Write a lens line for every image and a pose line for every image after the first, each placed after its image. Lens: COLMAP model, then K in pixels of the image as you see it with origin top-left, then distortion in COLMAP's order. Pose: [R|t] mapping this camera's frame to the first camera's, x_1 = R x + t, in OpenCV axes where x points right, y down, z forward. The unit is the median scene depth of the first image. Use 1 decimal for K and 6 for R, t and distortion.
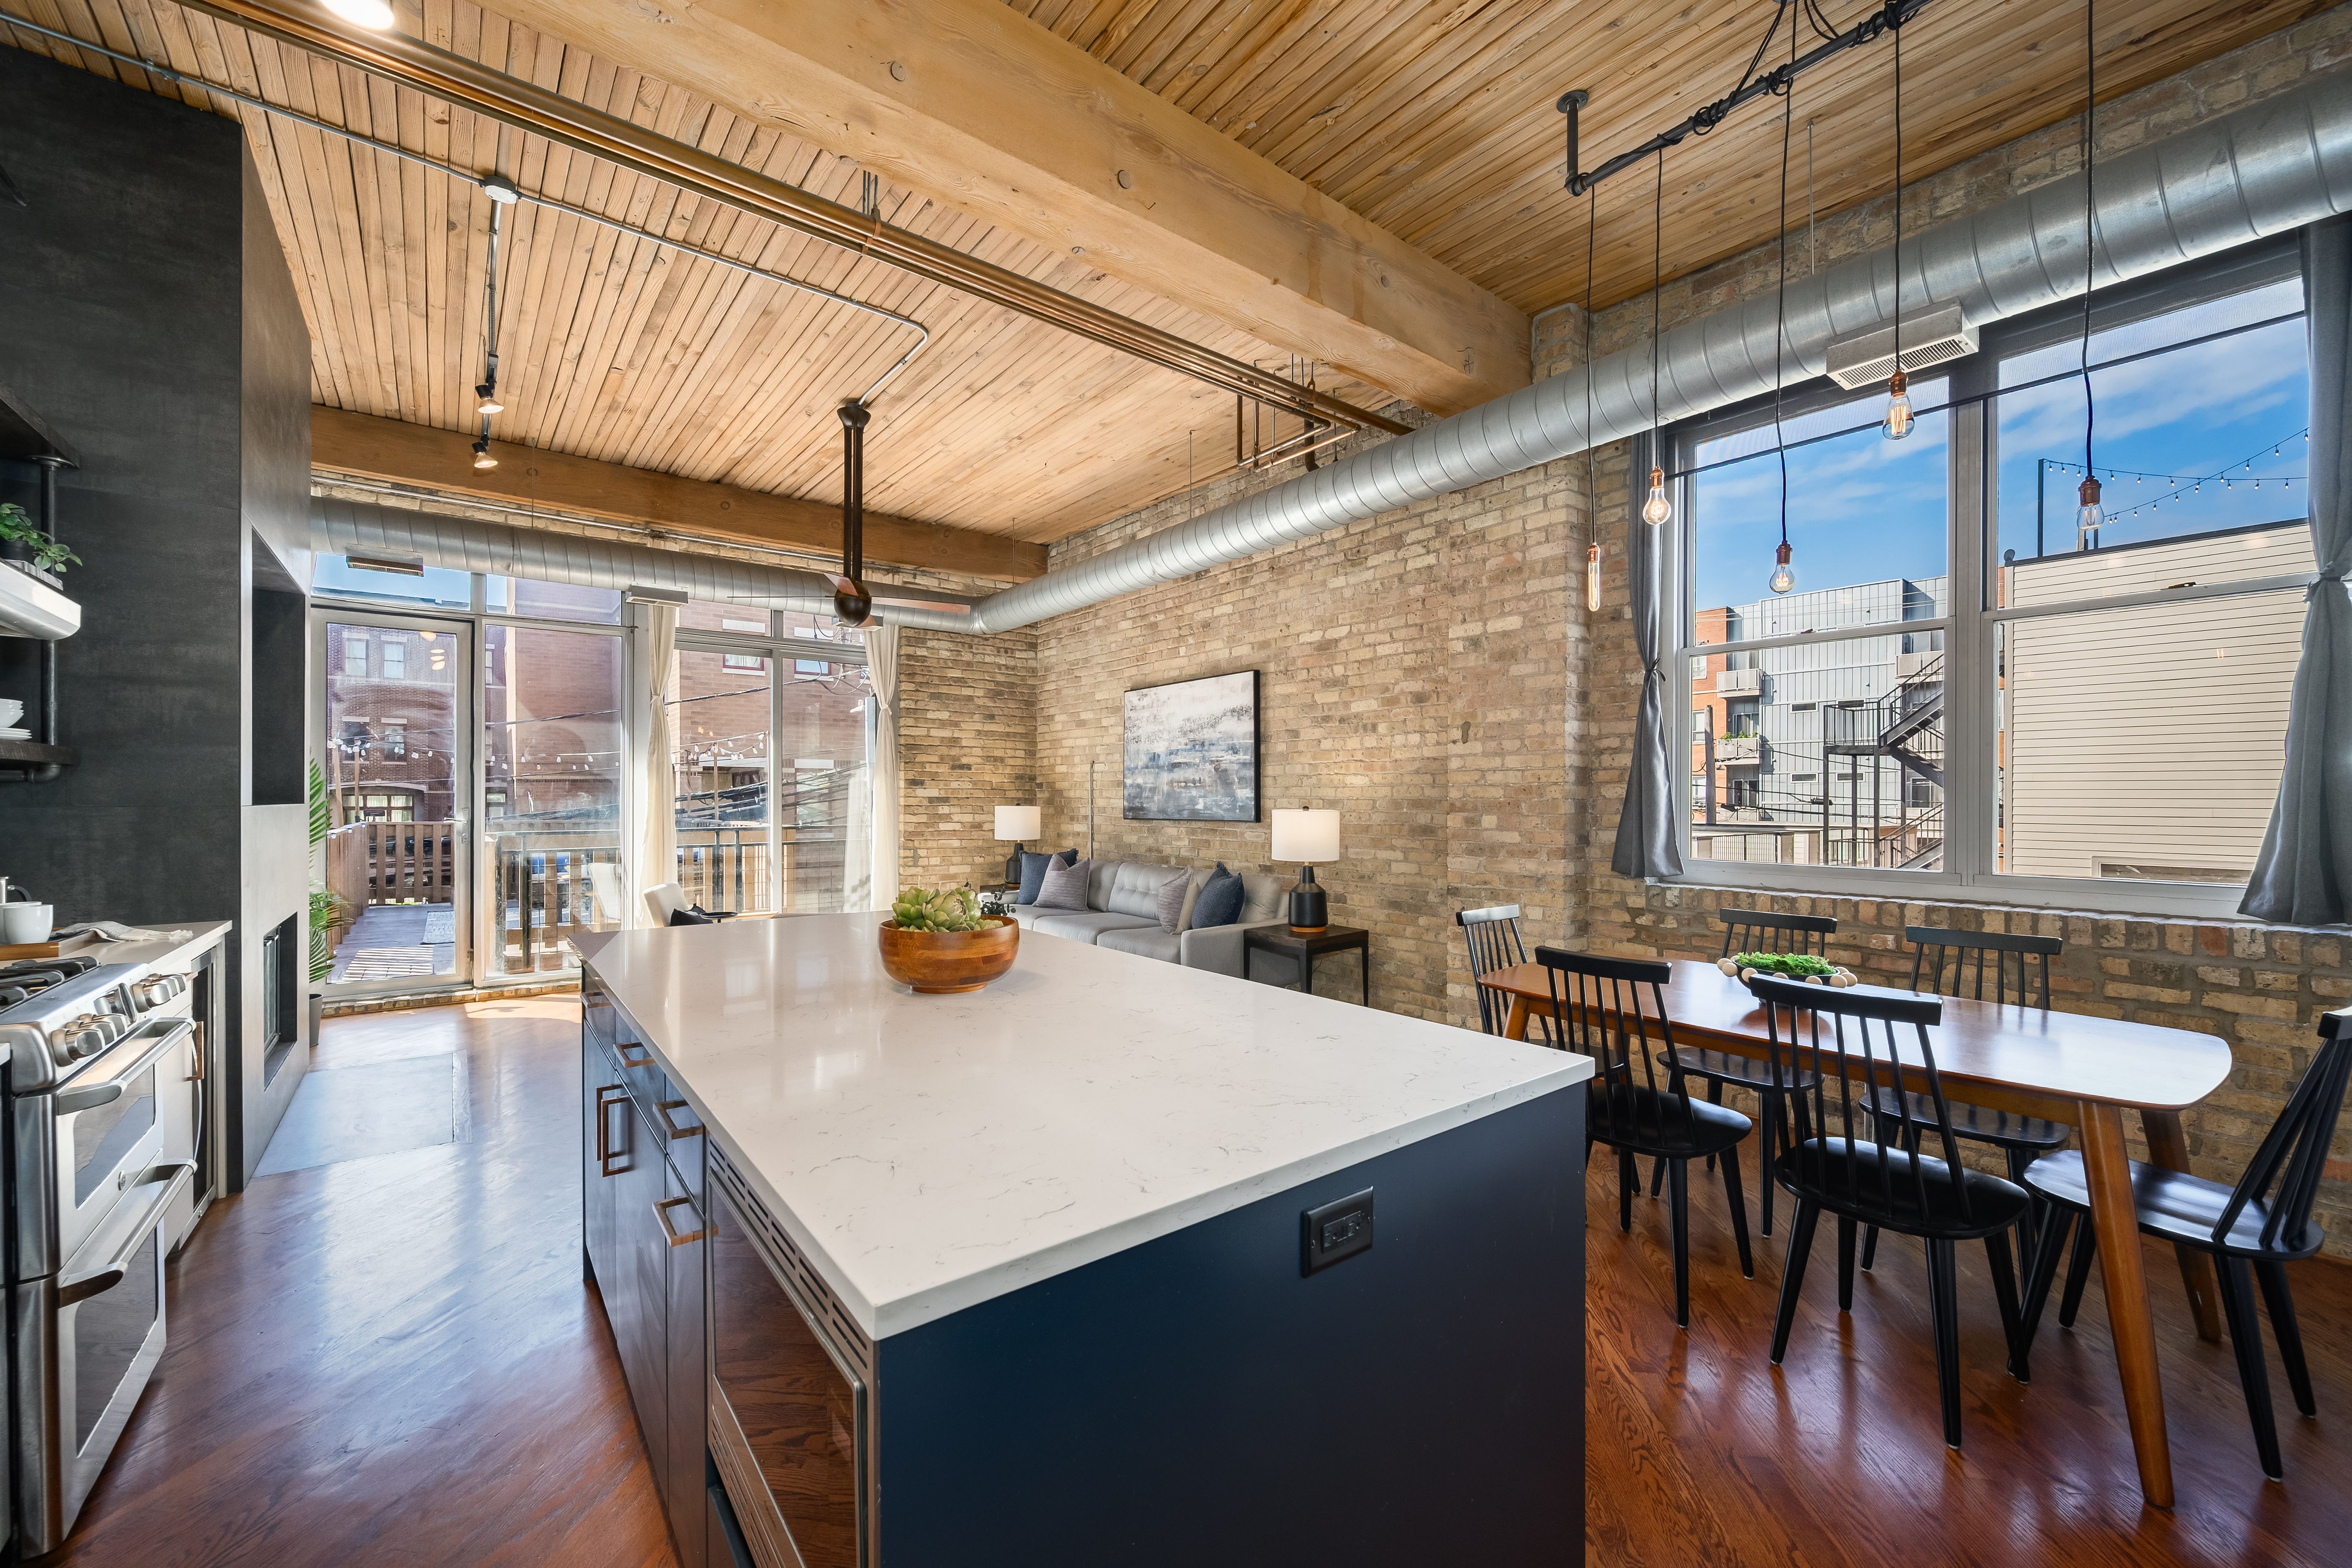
lens RADIAL K [[931.5, 0, 1173.1], [0, 931.5, 803.3], [0, 0, 1]] dist [-0.001266, -0.000313]
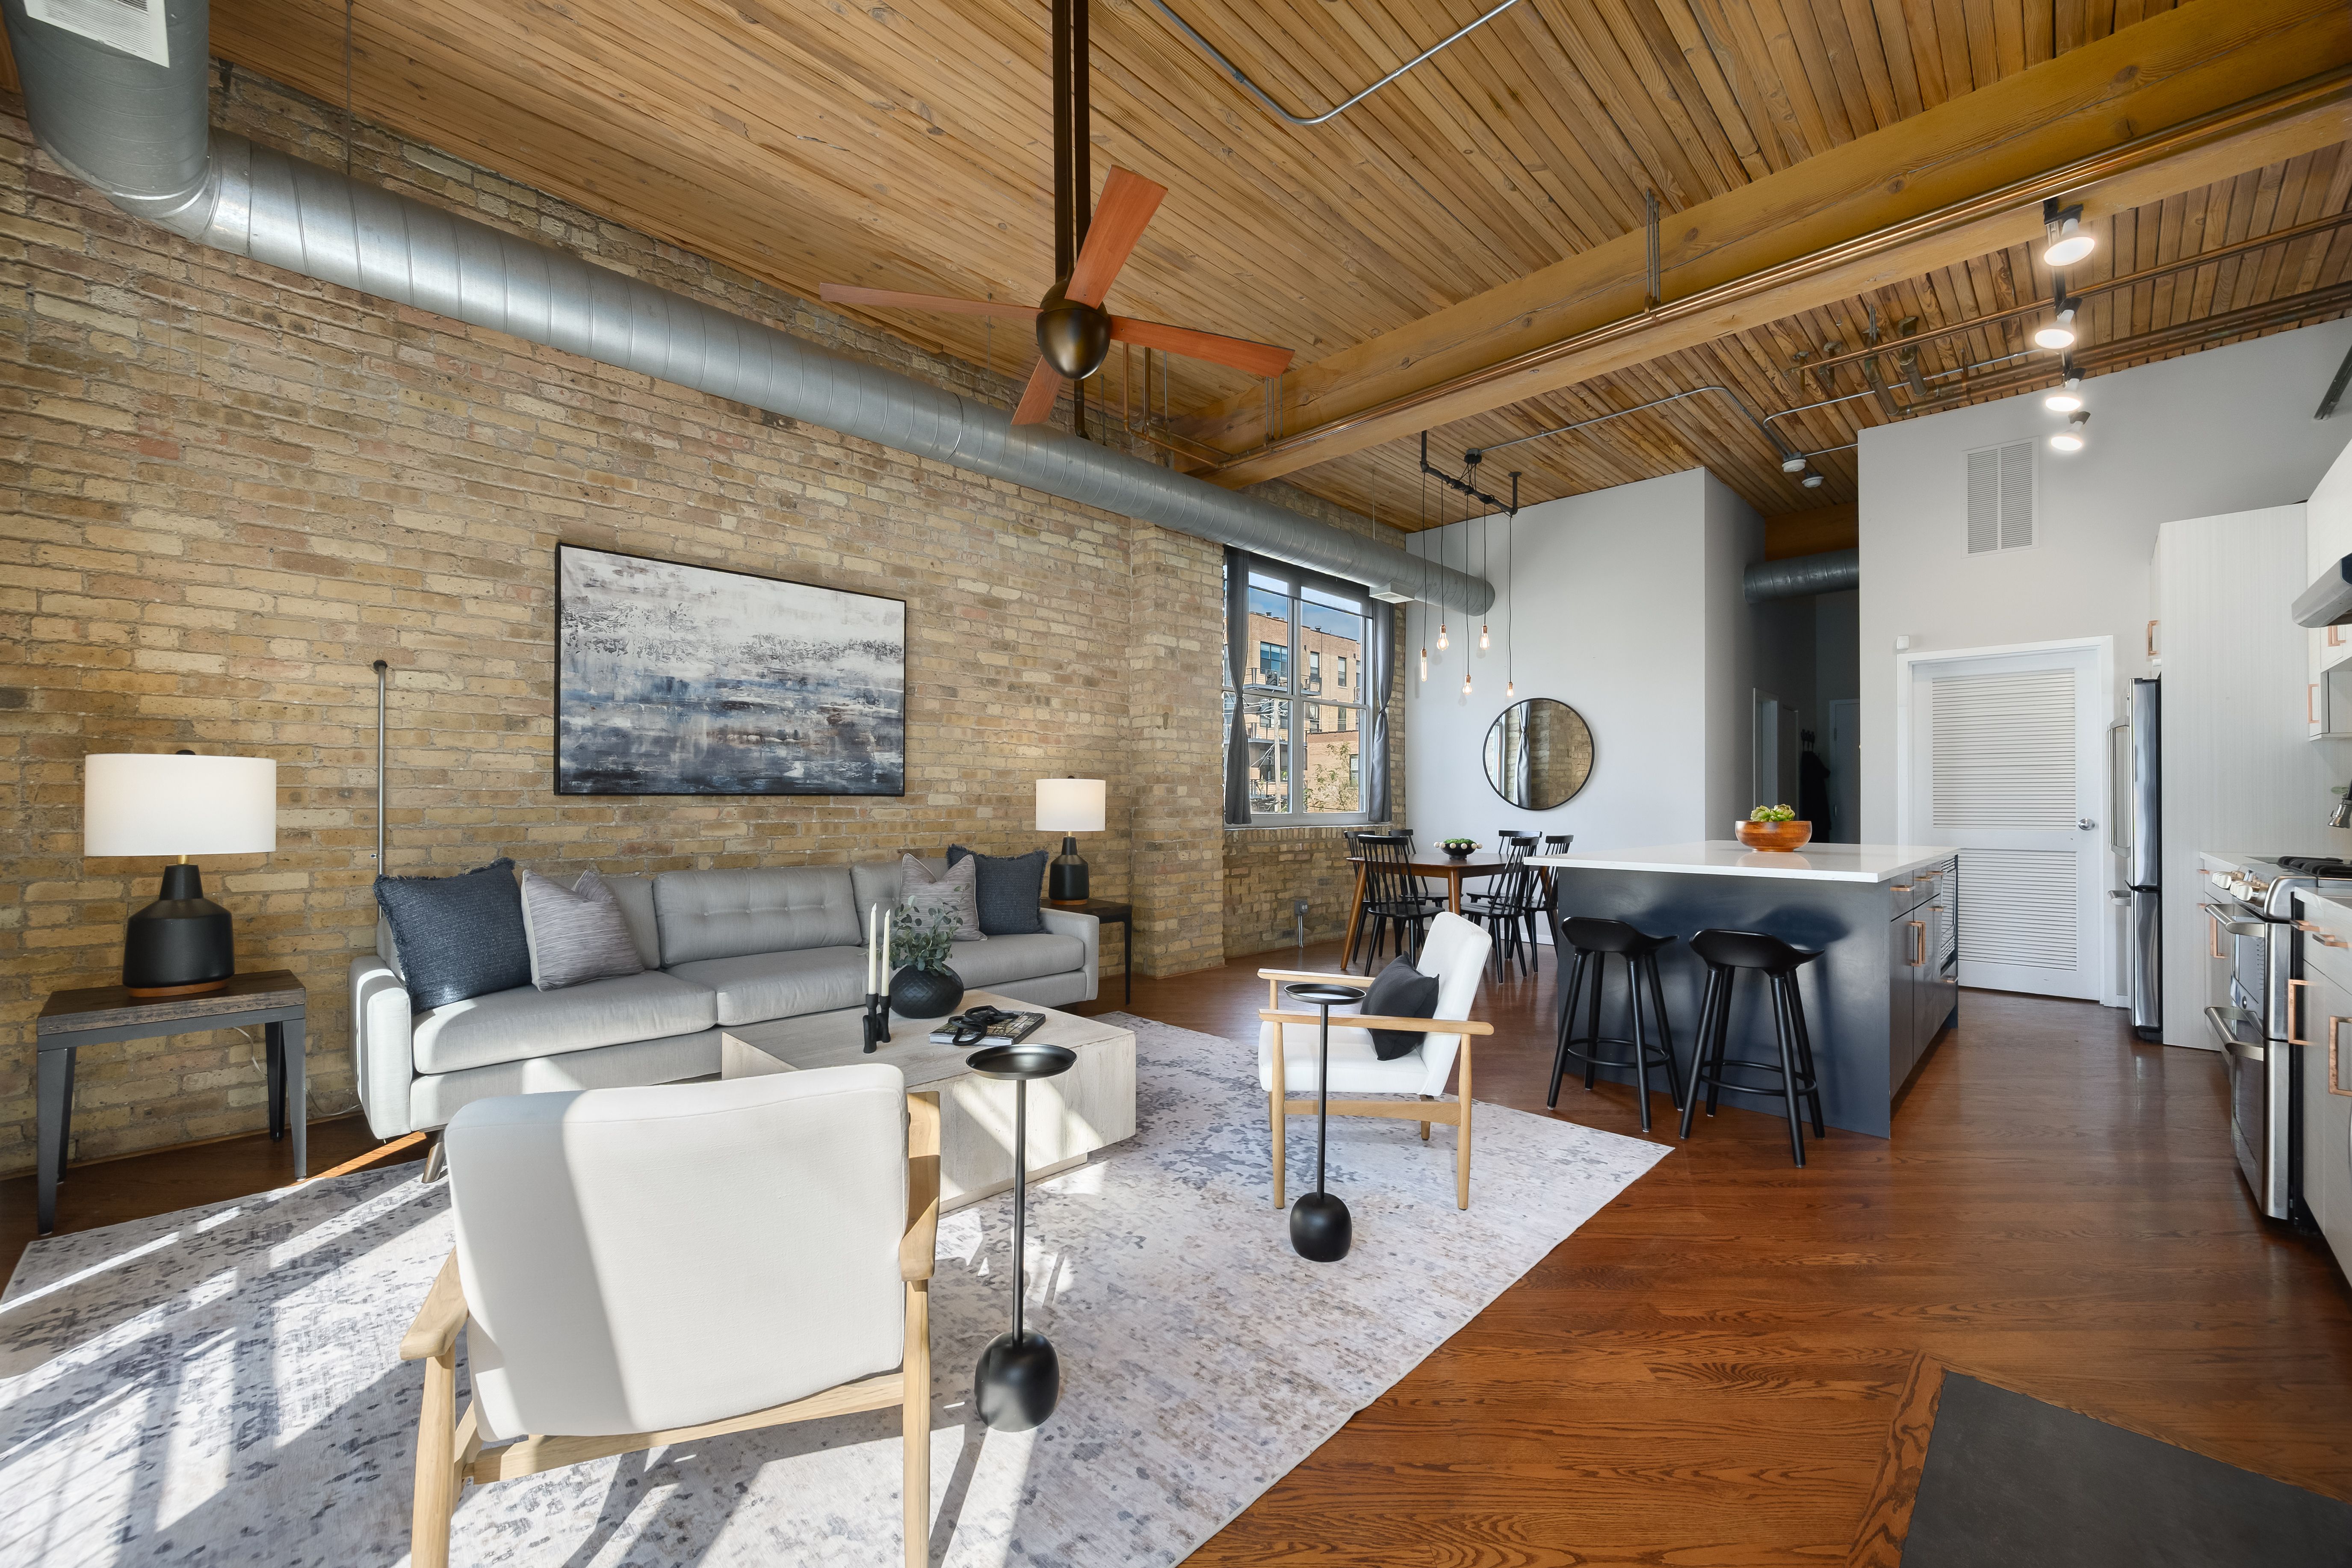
lens RADIAL K [[931.5, 0, 1170.1], [0, 931.5, 799.1], [0, 0, 1]] dist [-0.001266, -0.000313]
pose [[-0.130099, 0.002191, 0.991499, -0.715958], [0.001648, 0.999997, -0.001994, 0.025454], [-0.991500, 0.001374, -0.130102, 0.874986]]
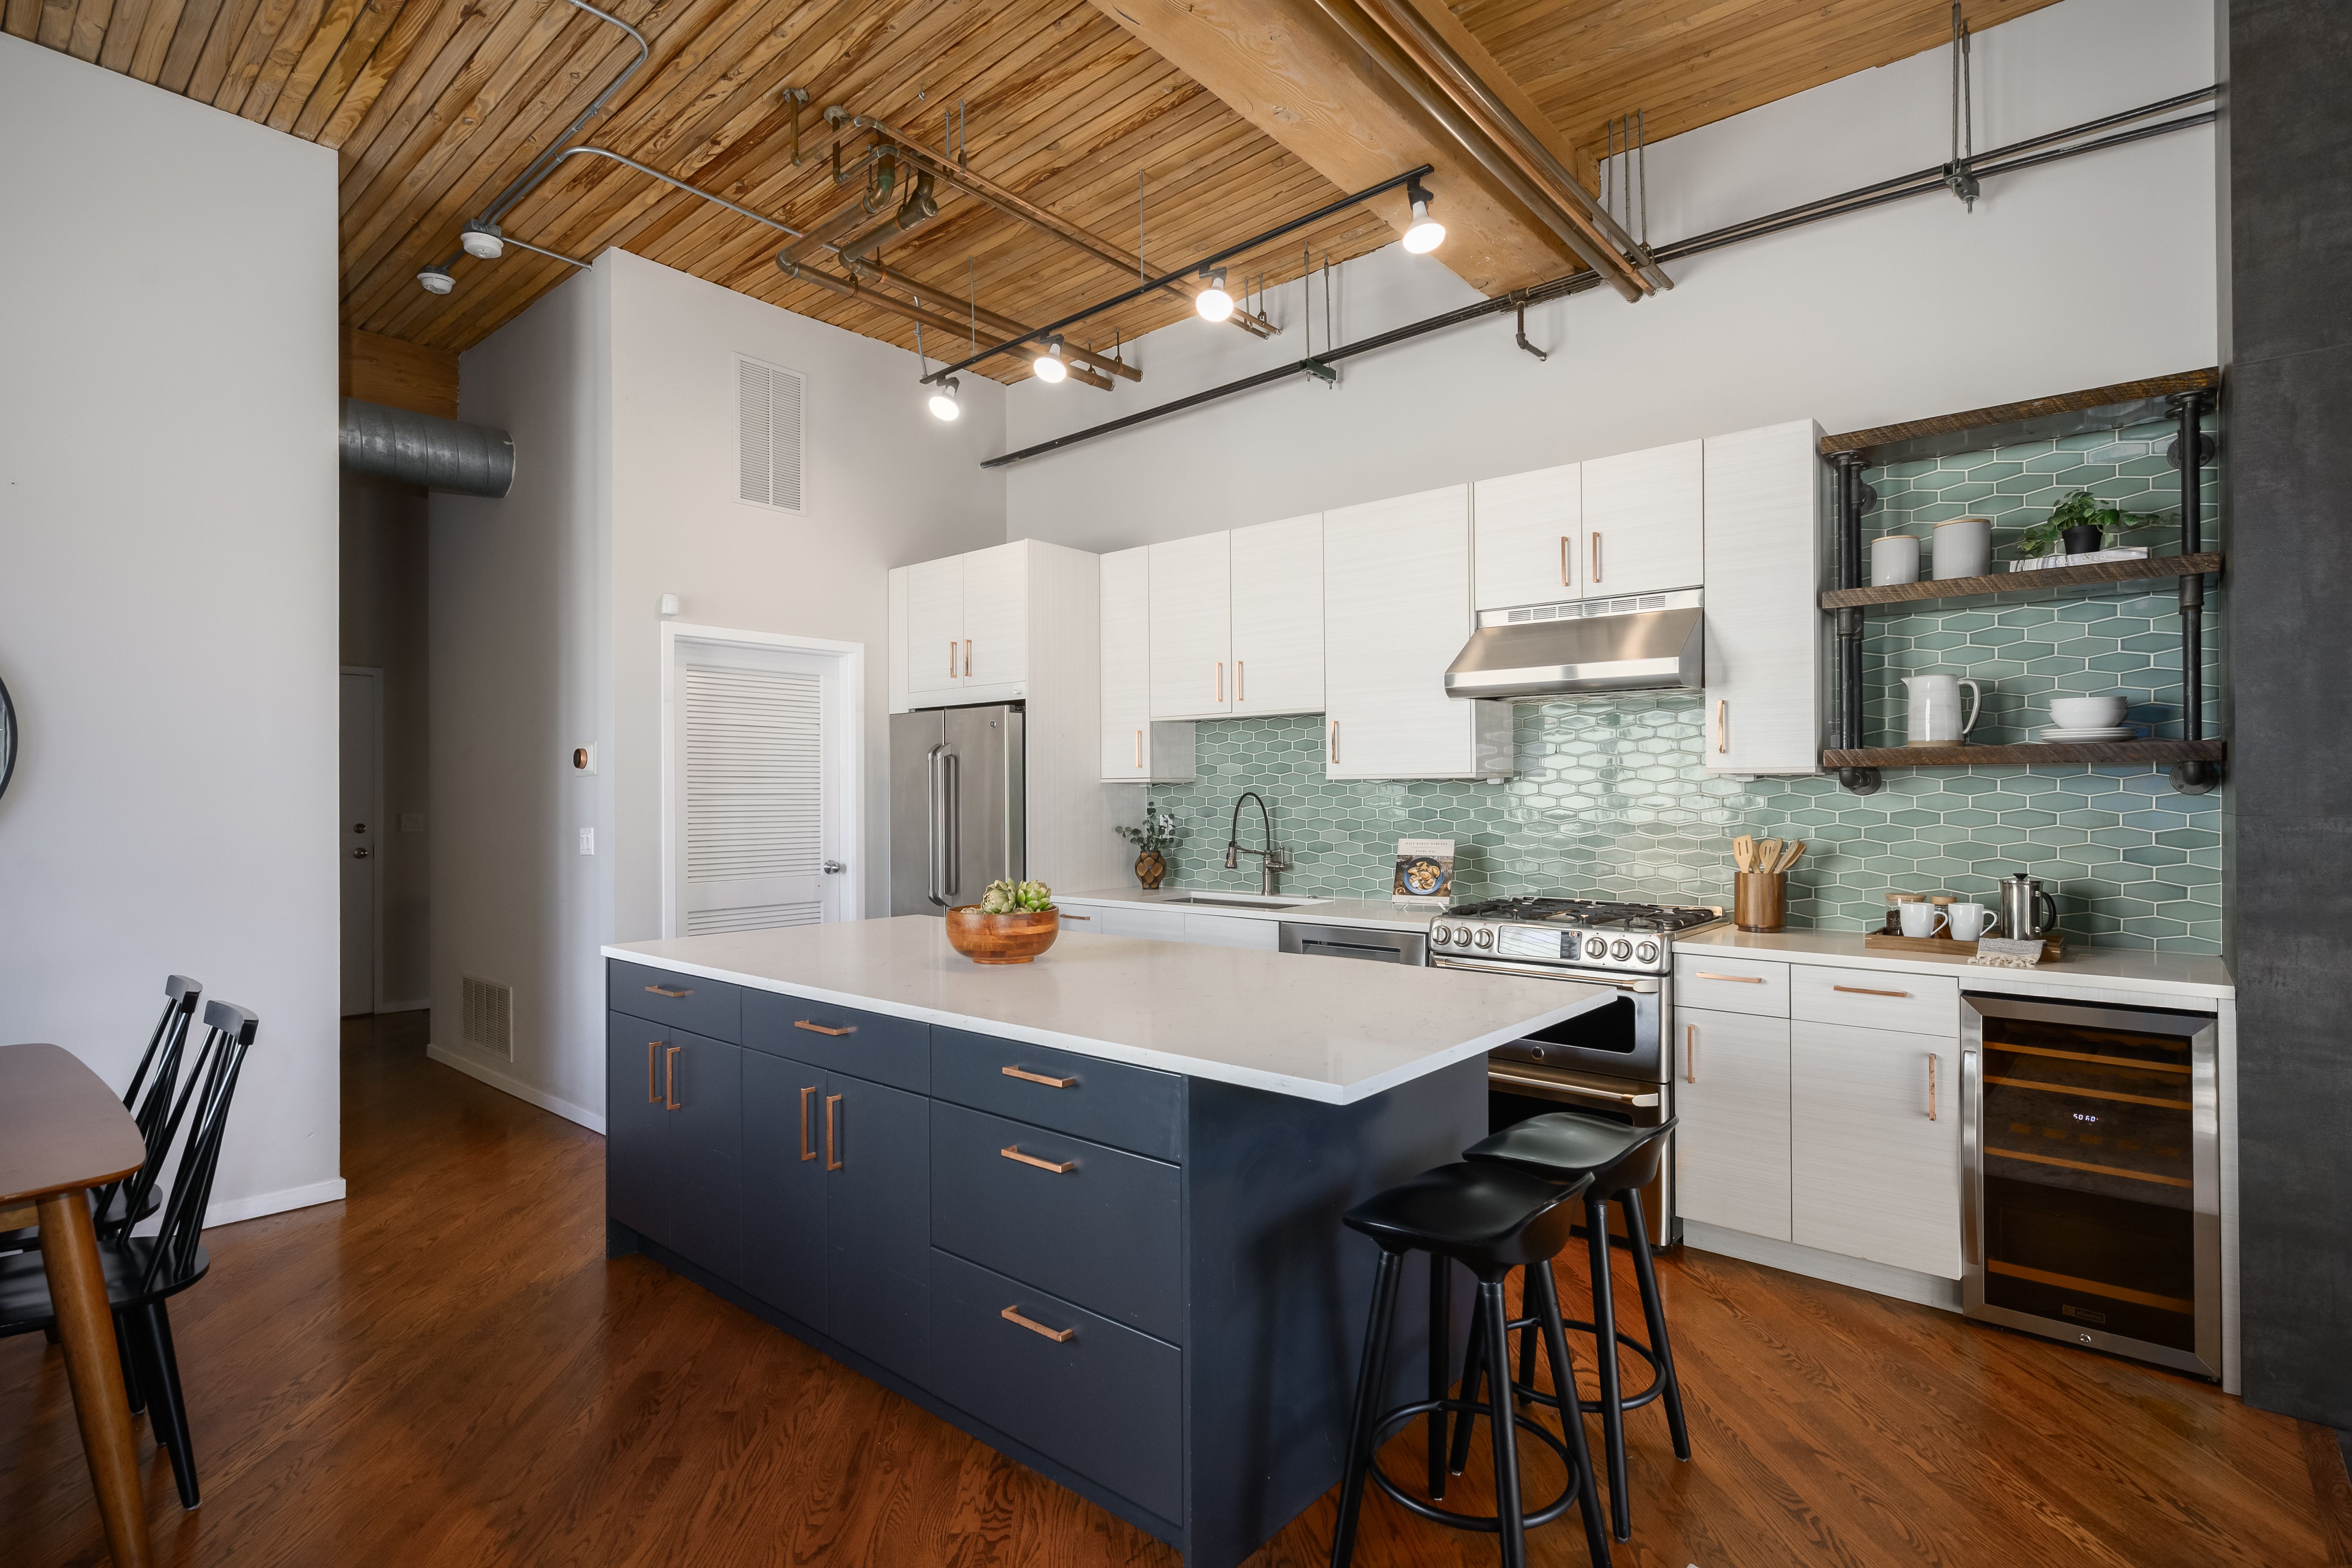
lens RADIAL K [[1138.7, 0, 1192.1], [0, 1138.7, 789.0], [0, 0, 1]] dist [0.002964, 0.000163]
pose [[-0.977048, 0.003463, -0.212990, -0.057190], [0.003506, 0.999994, 0.000177, -0.009800], [0.212990, -0.000574, -0.977054, 0.832842]]
